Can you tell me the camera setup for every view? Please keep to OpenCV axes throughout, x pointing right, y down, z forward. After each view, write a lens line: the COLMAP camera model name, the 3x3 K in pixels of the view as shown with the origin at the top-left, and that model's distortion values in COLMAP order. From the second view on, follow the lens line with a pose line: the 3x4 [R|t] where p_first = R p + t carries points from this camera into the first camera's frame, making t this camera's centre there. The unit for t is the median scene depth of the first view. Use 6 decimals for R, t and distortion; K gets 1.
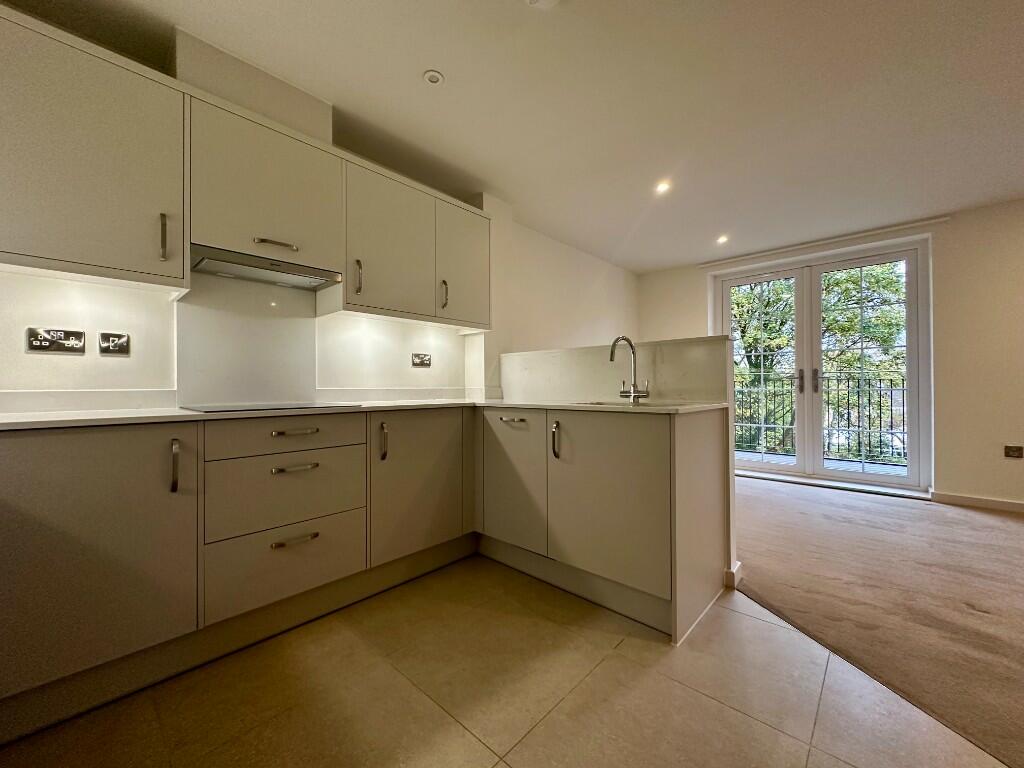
lens RADIAL K [[410.5, 0, 512.0], [0, 410.5, 384.0], [0, 0, 1]] dist [0.001133, -0.000021]
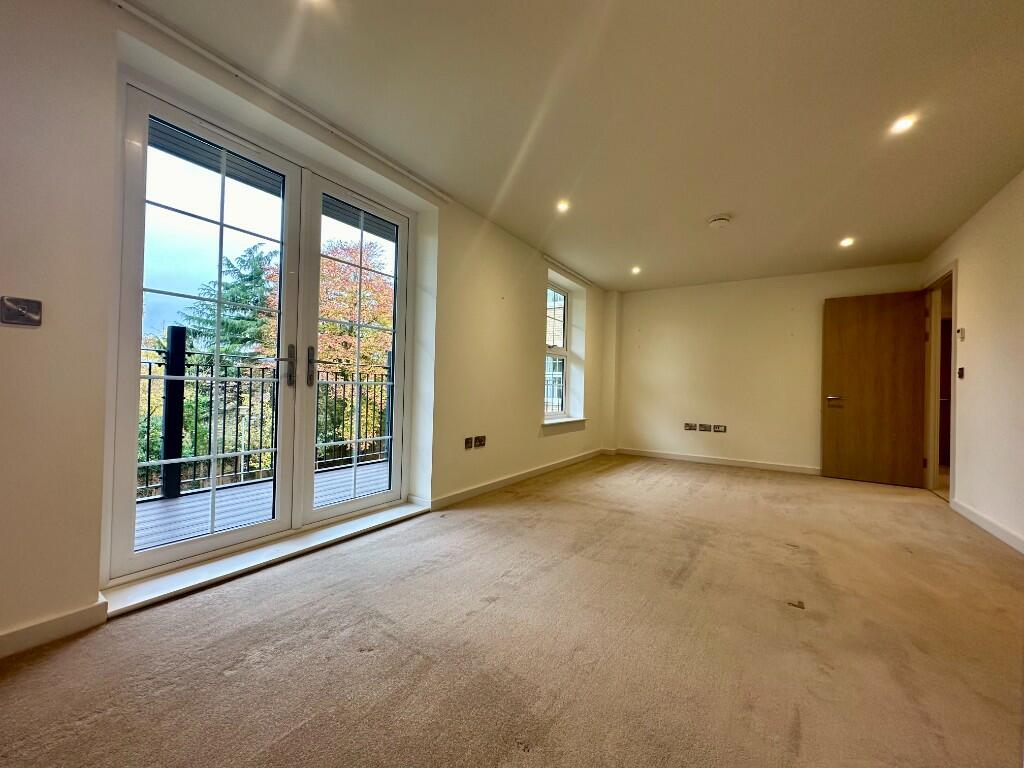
lens RADIAL K [[410.5, 0, 512.0], [0, 410.5, 384.0], [0, 0, 1]] dist [0.001133, -0.000021]
pose [[-0.174290, 0.007952, 0.984662, 0.264381], [-0.028913, 0.999495, -0.013190, 0.039534], [-0.984270, -0.030769, -0.173972, 1.963707]]
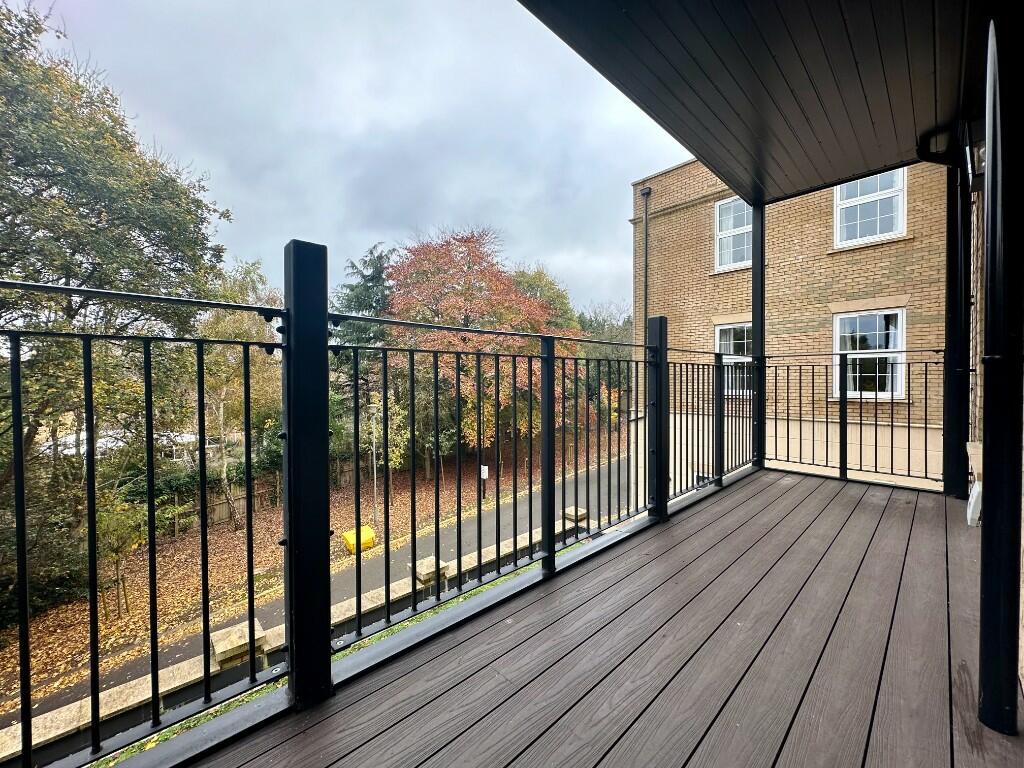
lens RADIAL K [[410.5, 0, 512.0], [0, 410.5, 384.0], [0, 0, 1]] dist [0.001133, -0.000021]
pose [[0.061026, -0.011753, 0.998067, 0.431711], [-0.001264, 0.999929, 0.011852, 0.037934], [-0.998135, -0.001985, 0.061007, 2.056472]]
